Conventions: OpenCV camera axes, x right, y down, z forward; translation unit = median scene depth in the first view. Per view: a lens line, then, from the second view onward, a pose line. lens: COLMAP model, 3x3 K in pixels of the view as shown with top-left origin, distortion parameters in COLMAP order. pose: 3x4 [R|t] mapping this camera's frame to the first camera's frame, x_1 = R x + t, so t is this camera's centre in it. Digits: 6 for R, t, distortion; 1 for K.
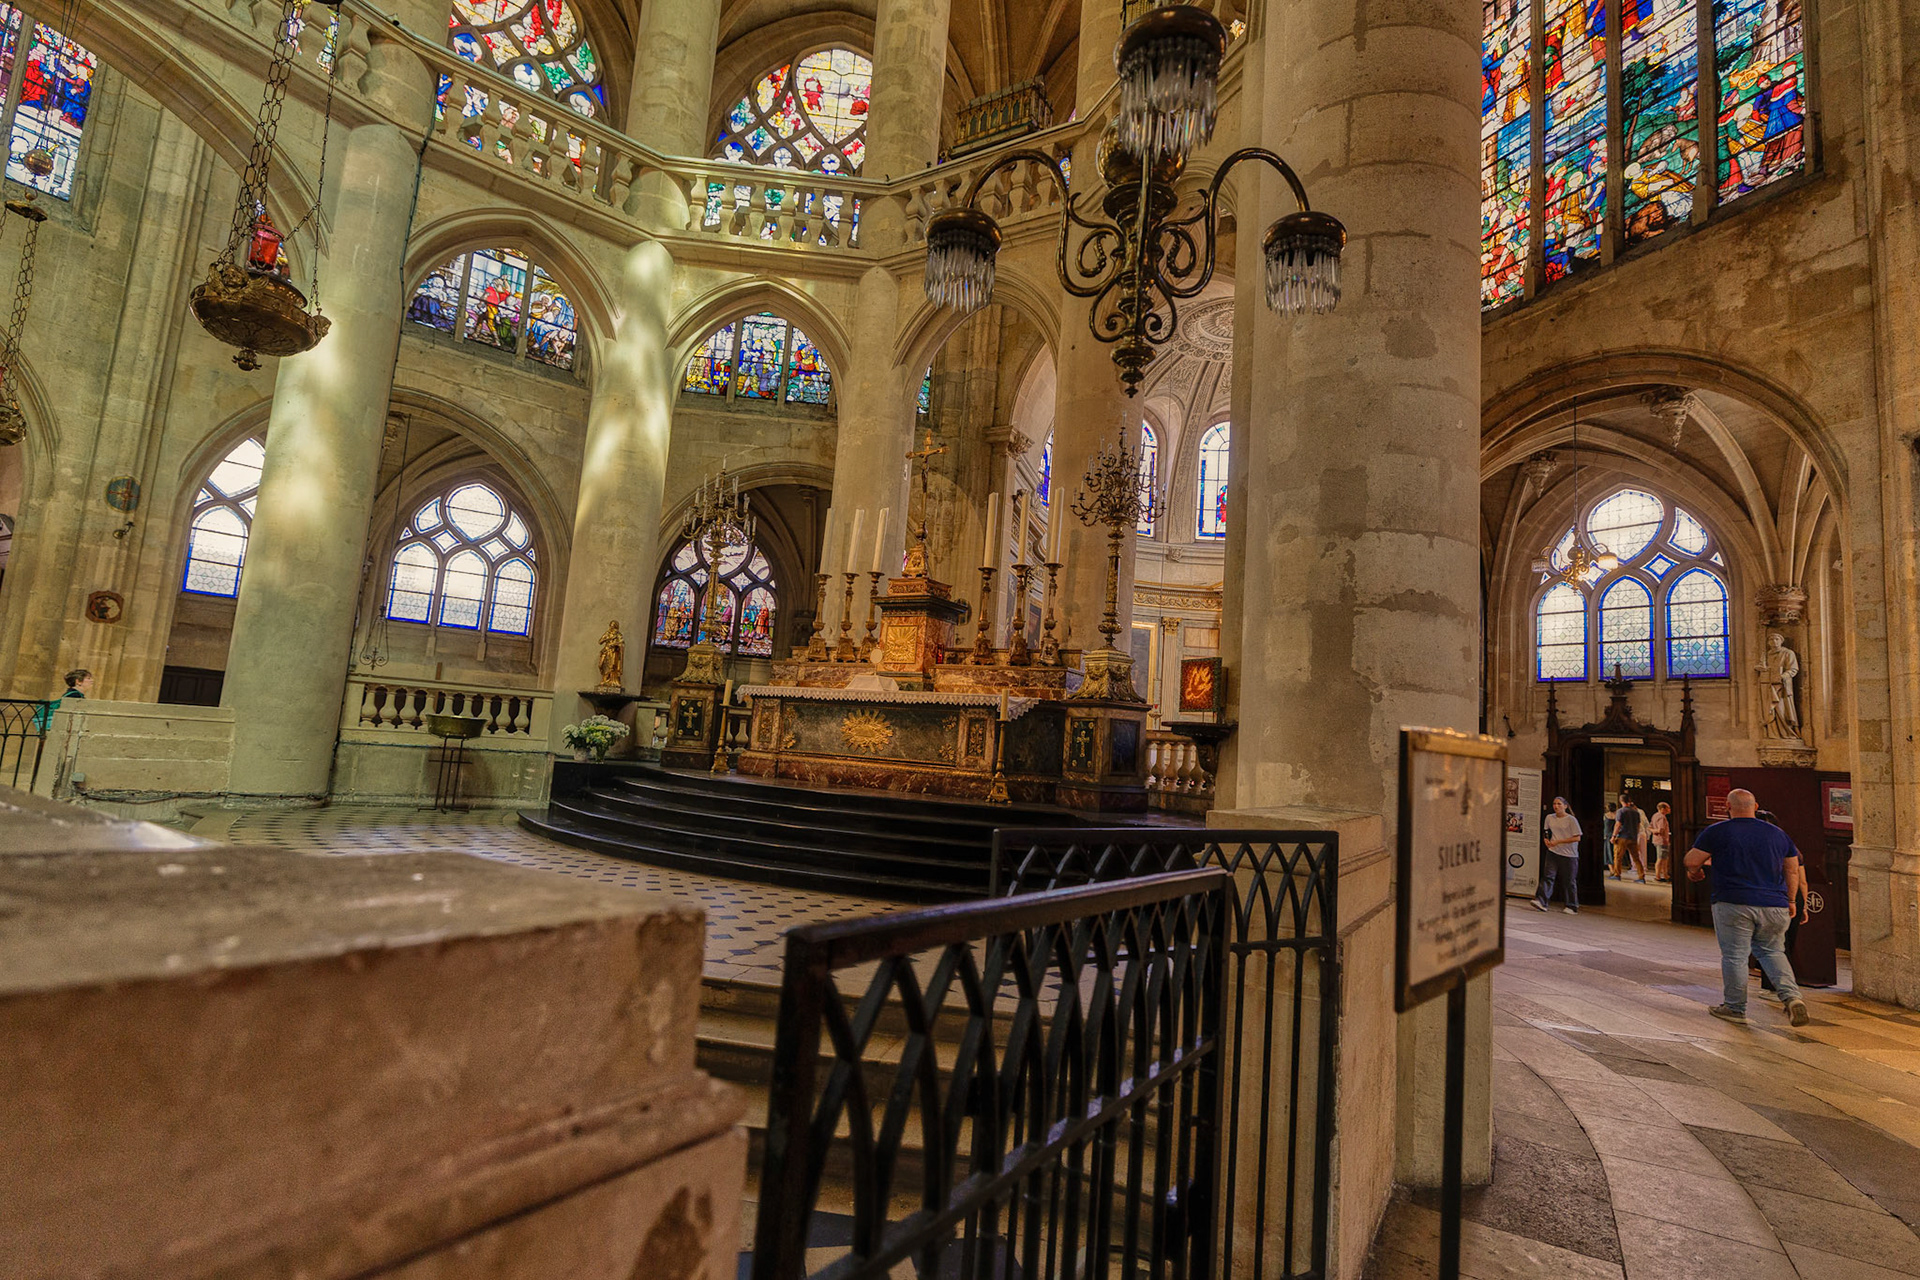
lens RADIAL K [[906.2, 0, 968.0], [0, 906.2, 643.0], [0, 0, 1]] dist [-0.001609, -0.000277]
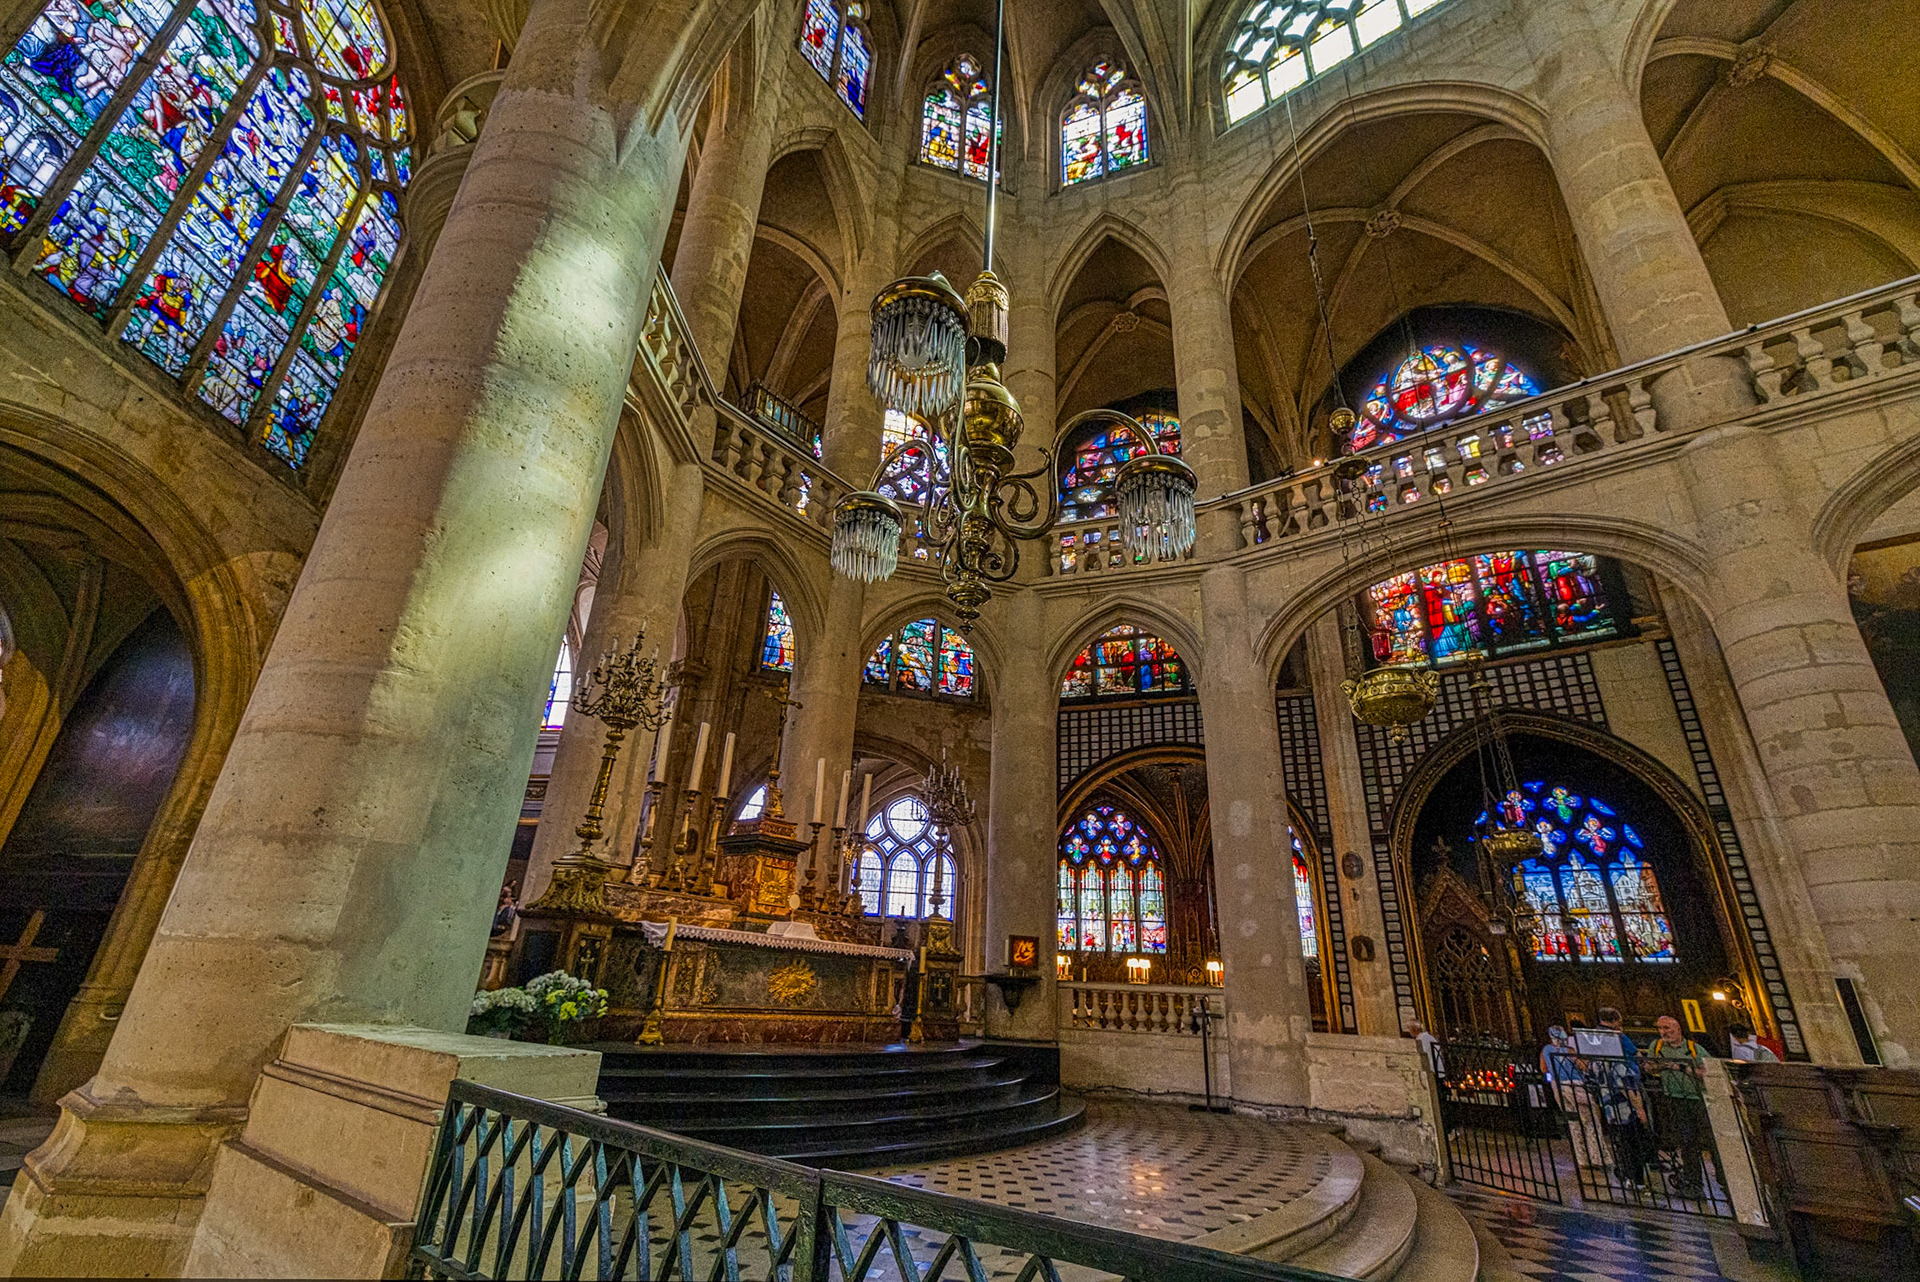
lens RADIAL K [[828.9, 0, 952.5], [0, 828.9, 641.6], [0, 0, 1]] dist [0.001275, -0.000658]
pose [[0.128312, 0.332285, 0.934411, -0.562819], [-0.148514, 0.938012, -0.313172, 0.002631], [-0.980551, -0.098589, 0.169707, 0.368534]]
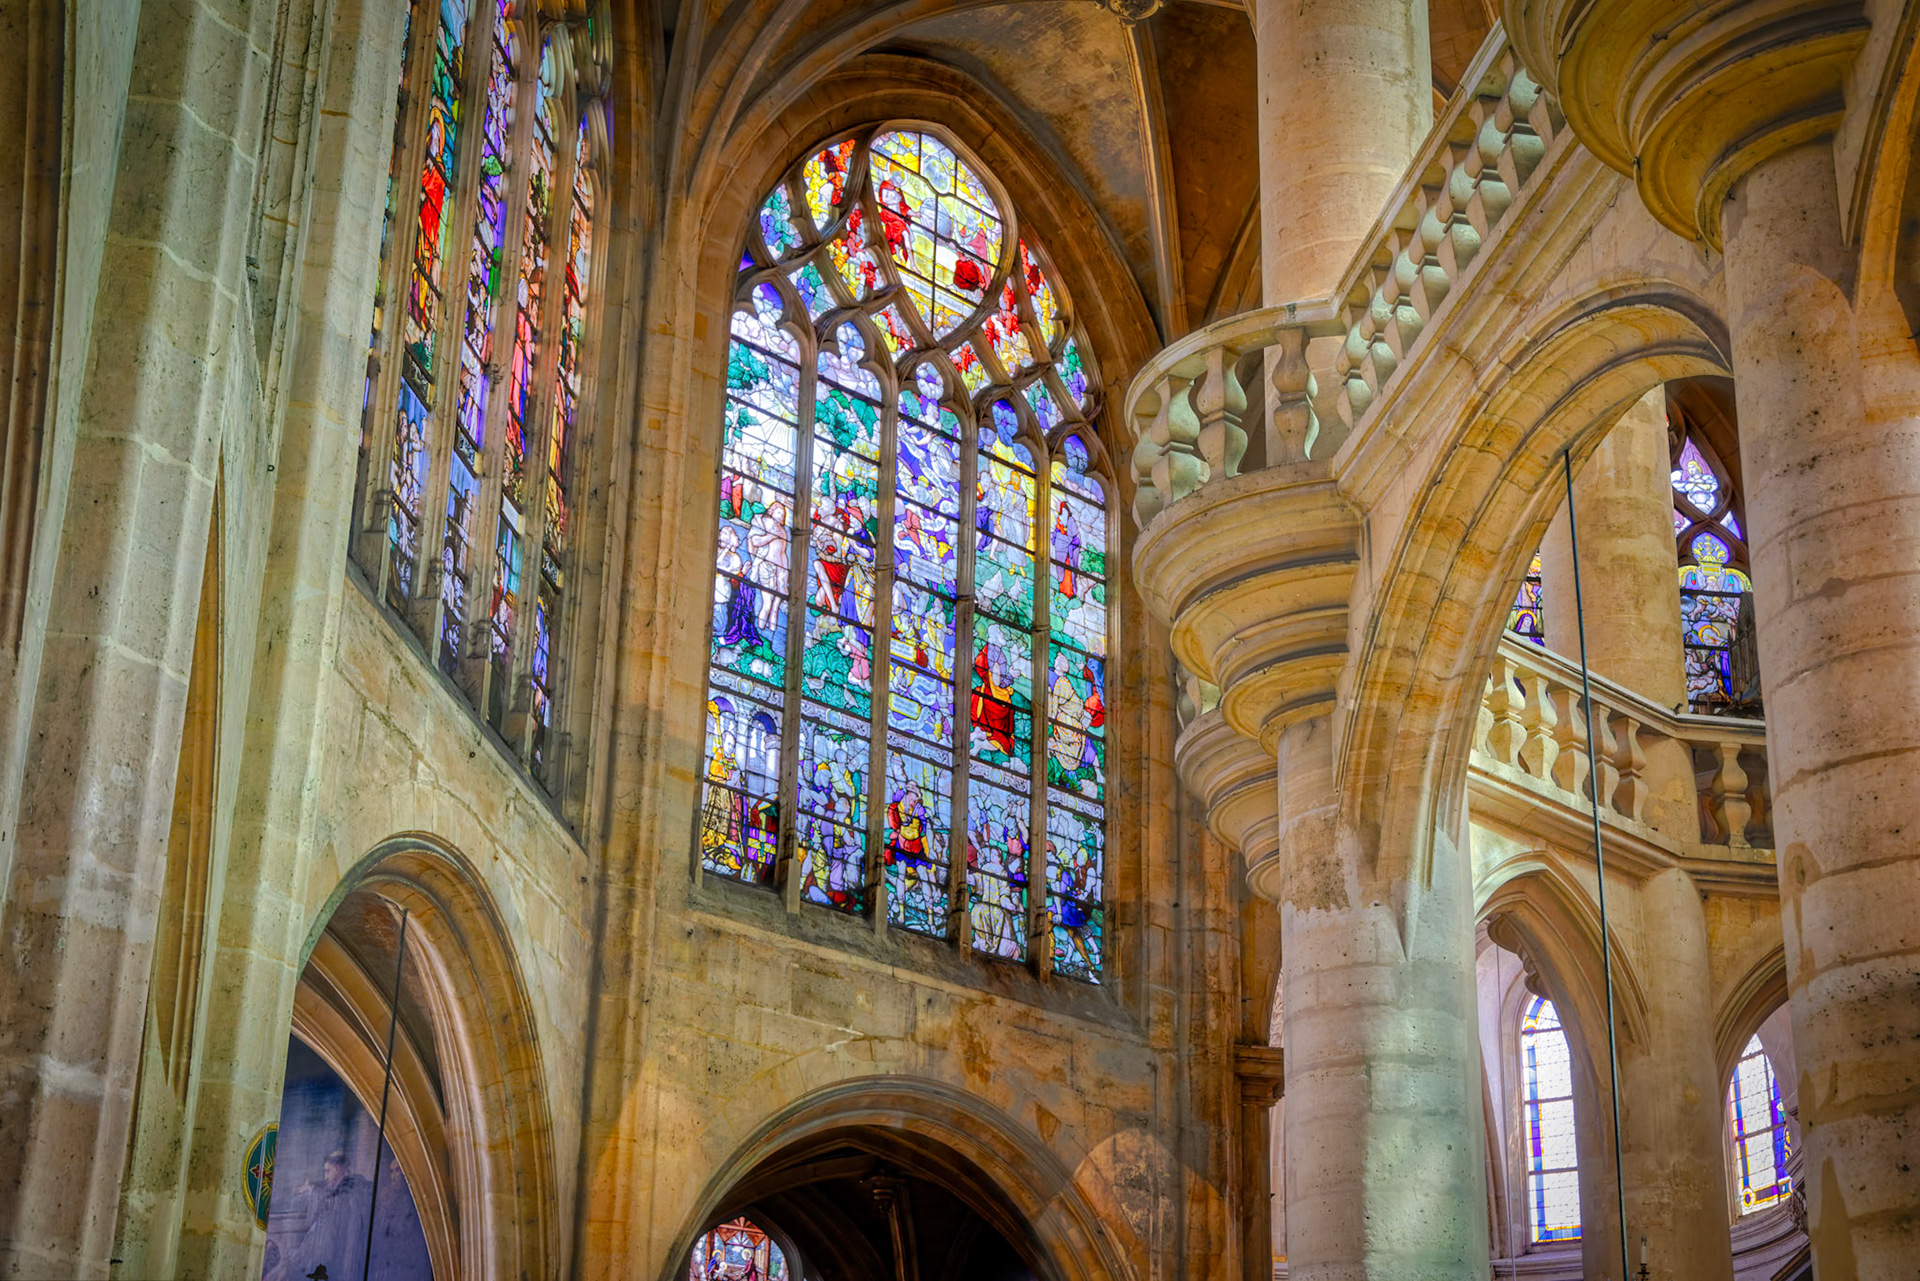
lens RADIAL K [[2775.0, 0, 962.3], [0, 2775.0, 641.6], [0, 0, 1]] dist [0.022888, 0.000000]
pose [[0.761693, 0.195187, 0.617839, -0.981140], [-0.042270, 0.966485, -0.253219, -0.072097], [-0.646558, 0.166759, 0.744416, 0.012311]]
